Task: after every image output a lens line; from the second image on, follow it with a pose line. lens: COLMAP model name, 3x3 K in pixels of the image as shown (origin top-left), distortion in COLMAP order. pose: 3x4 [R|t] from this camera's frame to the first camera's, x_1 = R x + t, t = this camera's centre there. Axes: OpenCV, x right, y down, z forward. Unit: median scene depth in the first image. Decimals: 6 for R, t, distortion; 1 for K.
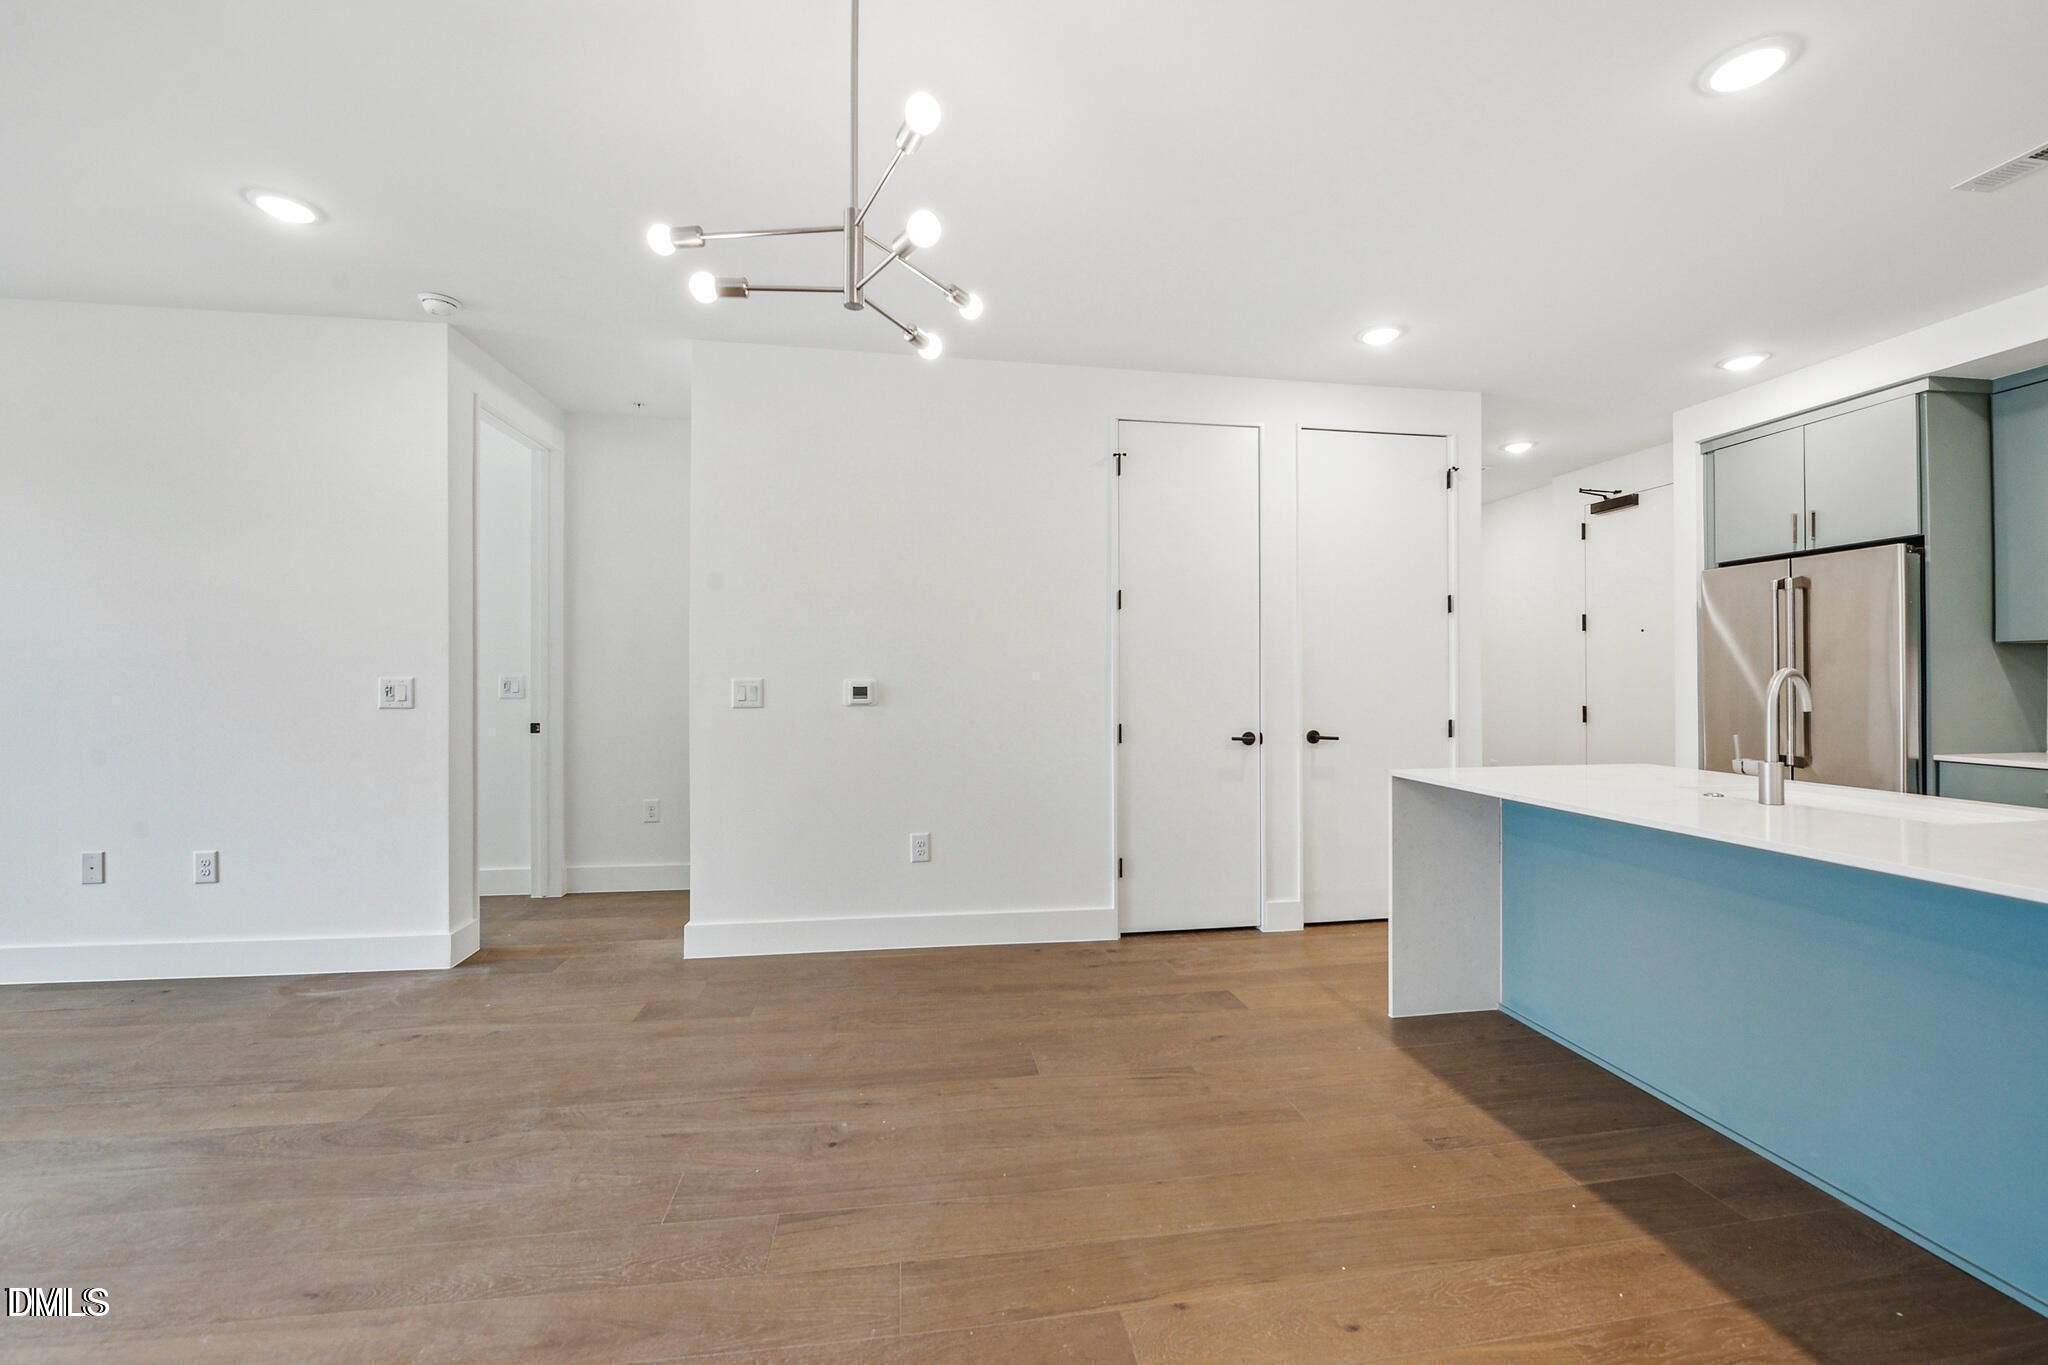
lens RADIAL K [[812.1, 0, 1034.4], [0, 812.1, 670.7], [0, 0, 1]] dist [-0.018223, -0.000018]
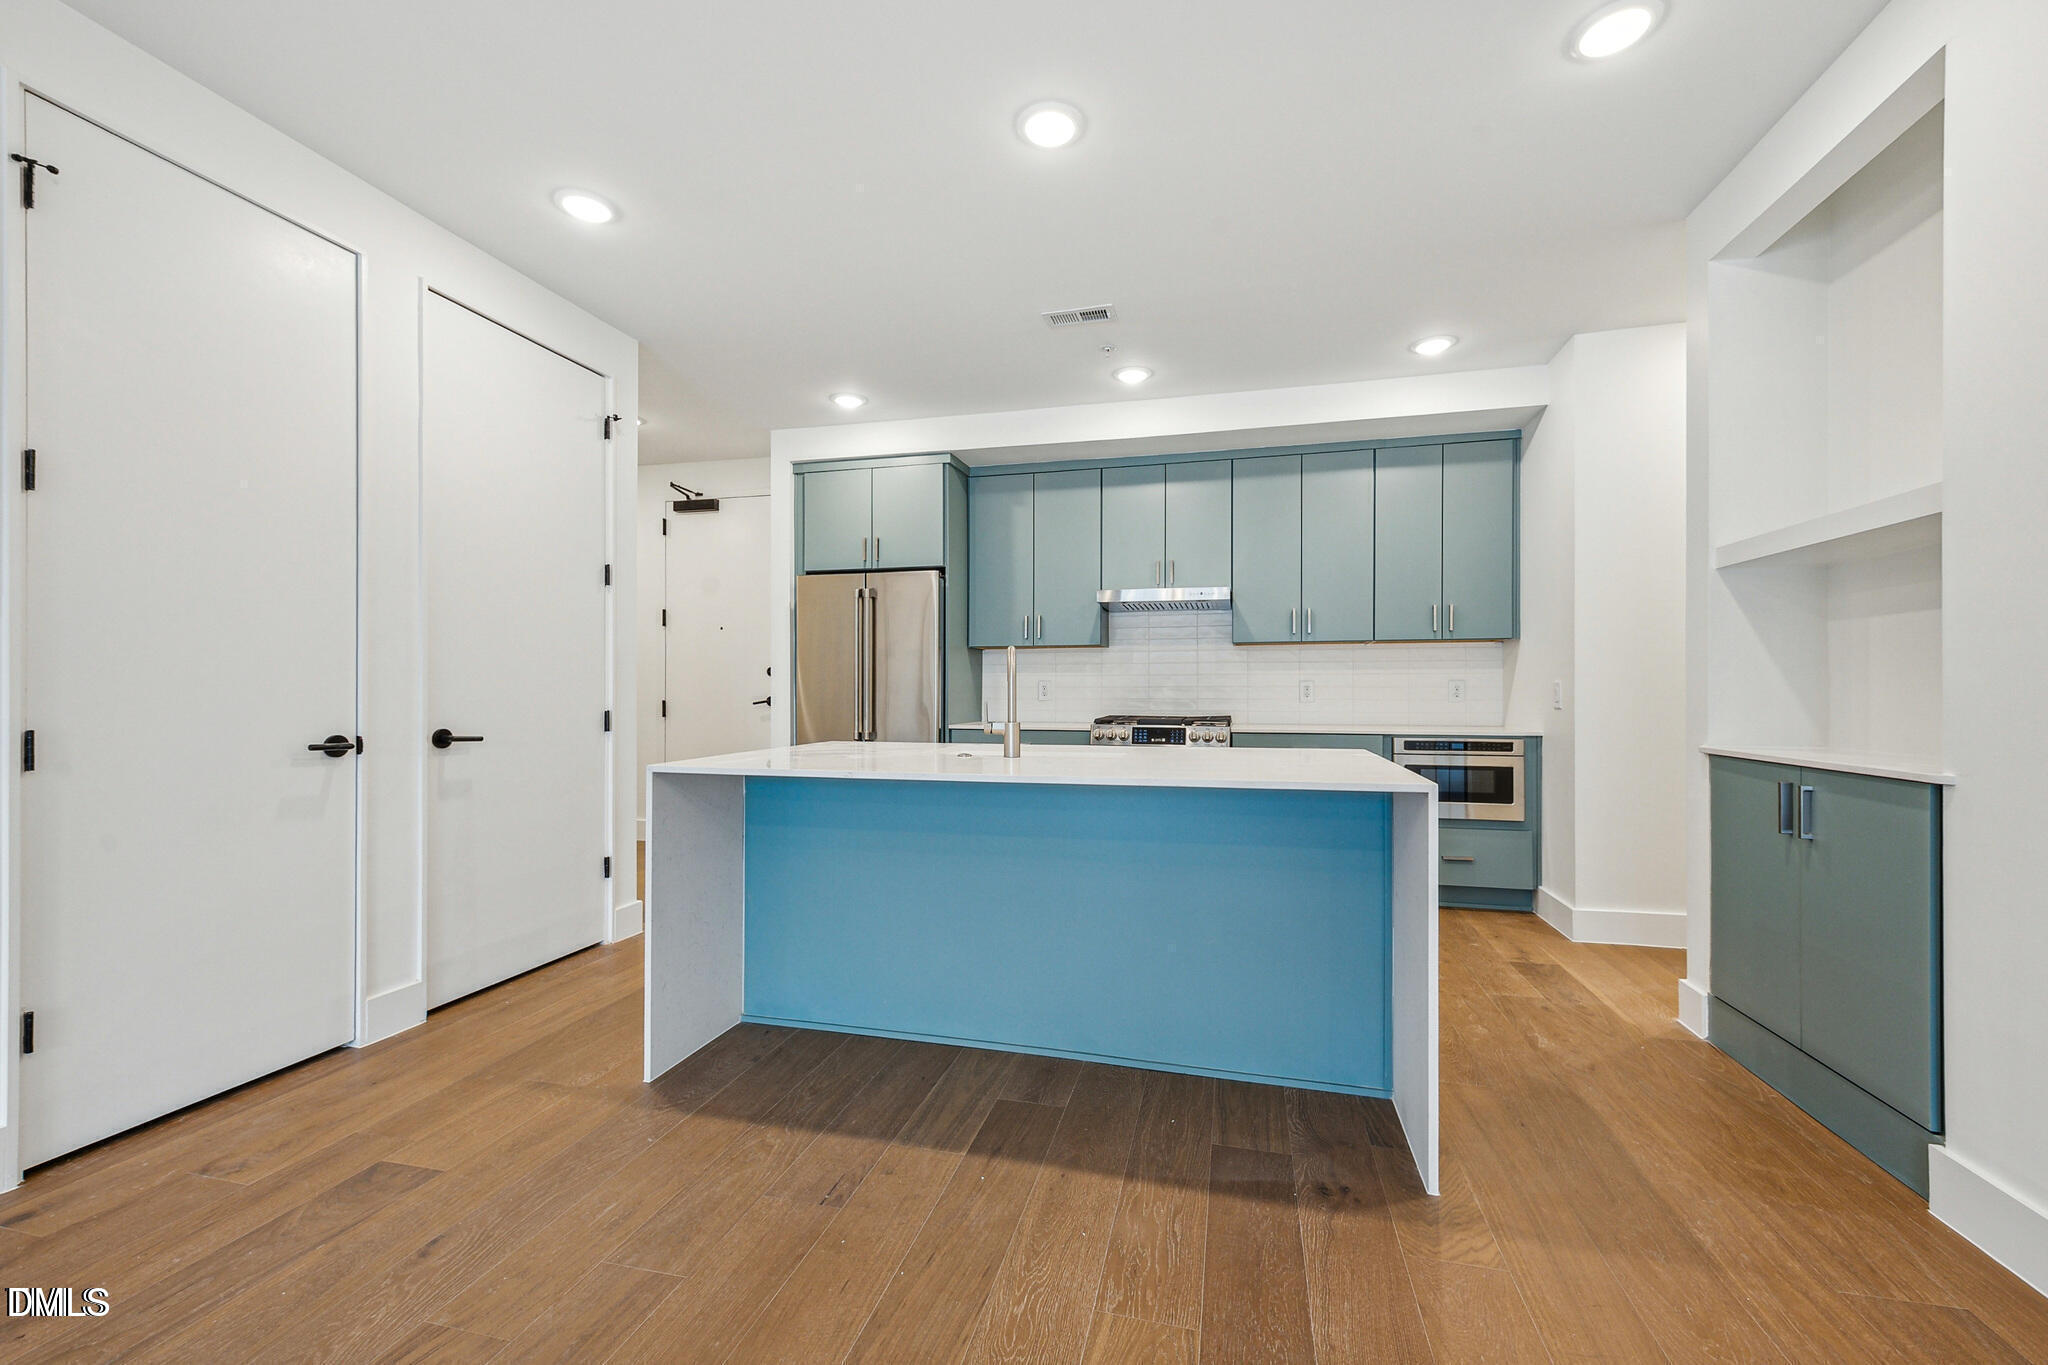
lens RADIAL K [[812.2, 0, 1029.4], [0, 812.2, 687.4], [0, 0, 1]] dist [0.008149, -0.000578]
pose [[0.393008, 0.004978, 0.919522, -0.119902], [-0.011114, 0.999938, -0.000663, 0.038012], [-0.919468, -0.009959, 0.393039, 0.304742]]
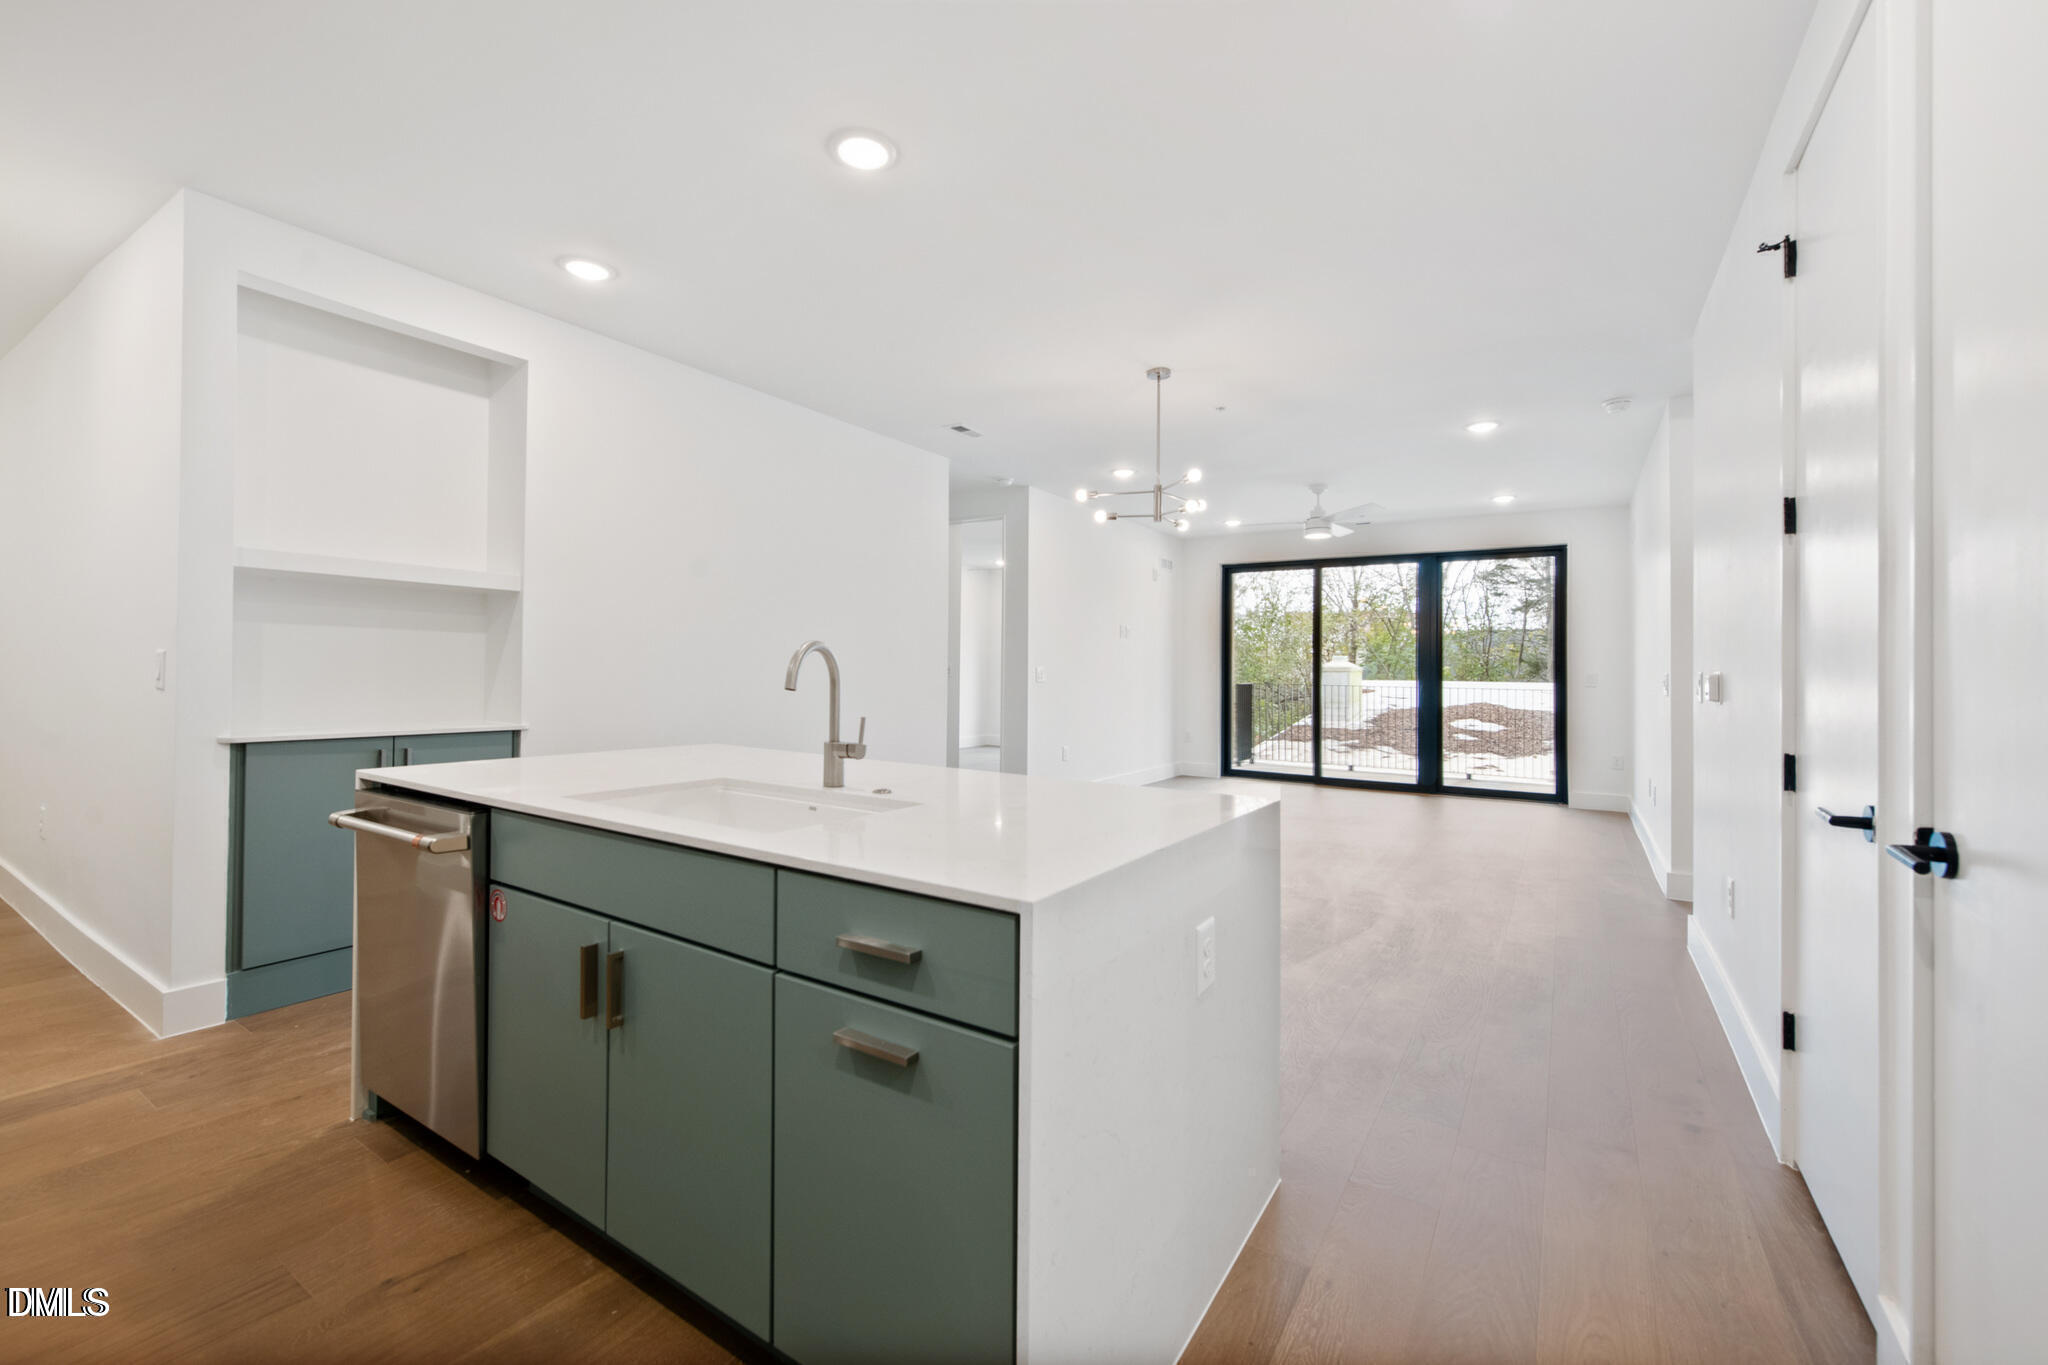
lens RADIAL K [[812.1, 0, 1034.4], [0, 812.1, 670.7], [0, 0, 1]] dist [-0.018223, -0.000018]
pose [[-0.662327, -0.005850, -0.749192, 0.890604], [0.004681, 0.999918, -0.011945, 0.033318], [0.749200, -0.011418, -0.662245, 1.115043]]
